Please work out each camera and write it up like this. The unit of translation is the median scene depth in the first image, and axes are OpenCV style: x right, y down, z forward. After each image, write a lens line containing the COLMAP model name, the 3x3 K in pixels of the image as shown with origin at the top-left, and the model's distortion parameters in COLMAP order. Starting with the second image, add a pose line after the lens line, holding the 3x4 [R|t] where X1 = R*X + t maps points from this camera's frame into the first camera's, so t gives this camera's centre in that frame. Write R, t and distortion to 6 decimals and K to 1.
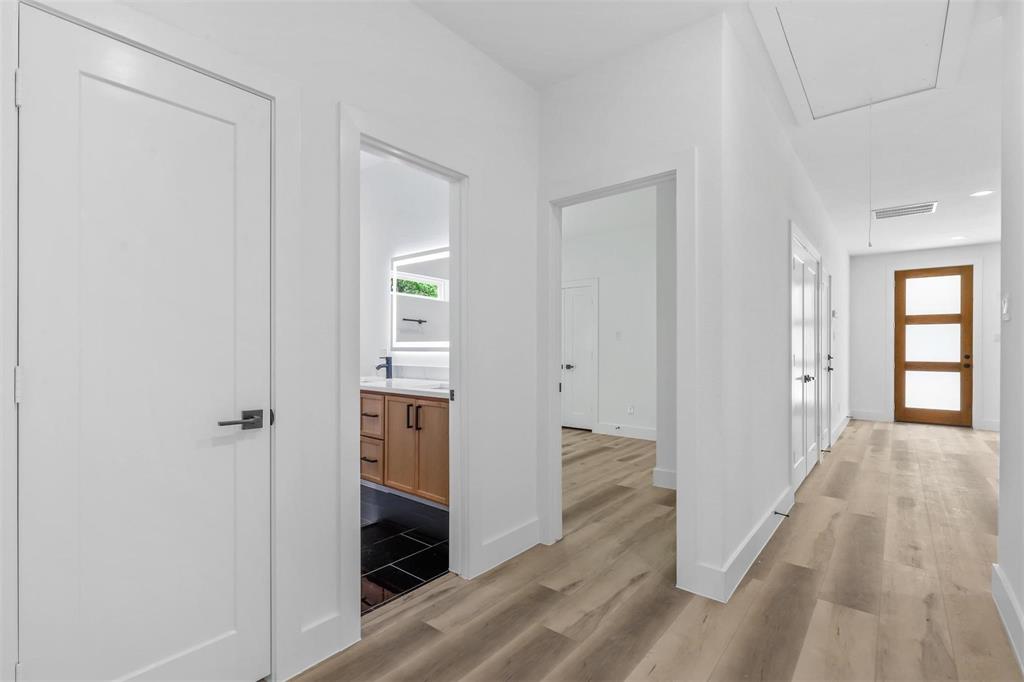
lens RADIAL K [[468.3, 0, 504.0], [0, 468.3, 349.3], [0, 0, 1]] dist [0.001091, -0.000760]
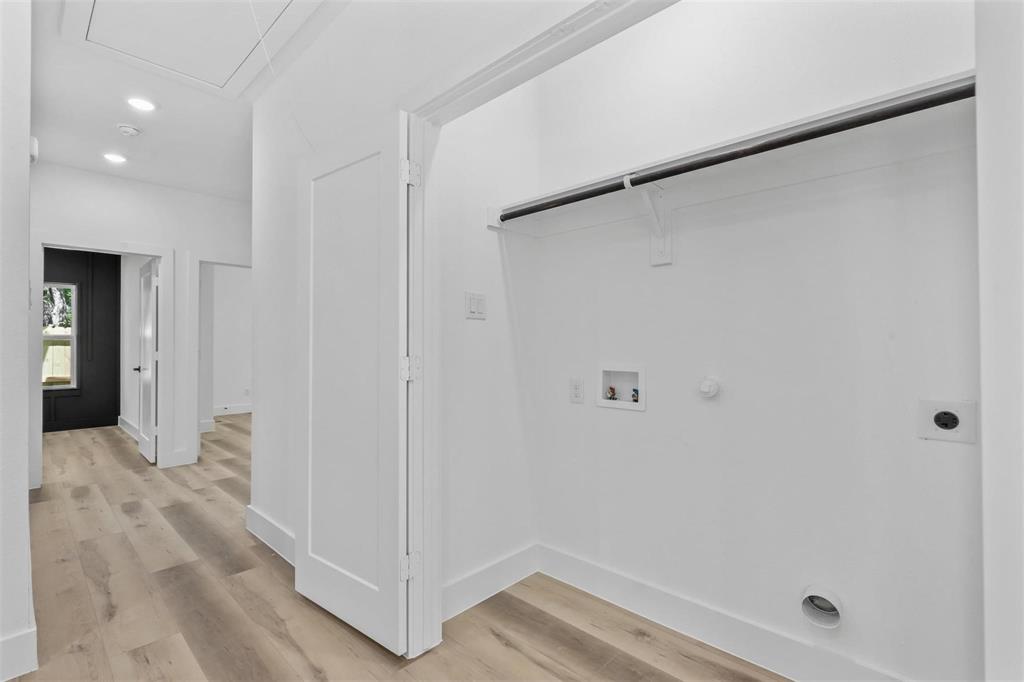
lens RADIAL K [[468.3, 0, 512.1], [0, 468.3, 343.2], [0, 0, 1]] dist [0.001091, -0.000760]
pose [[-0.063309, -0.007870, -0.997963, 1.789005], [-0.007972, 0.999941, -0.007380, 0.001481], [0.997962, 0.007488, -0.063368, 1.847693]]
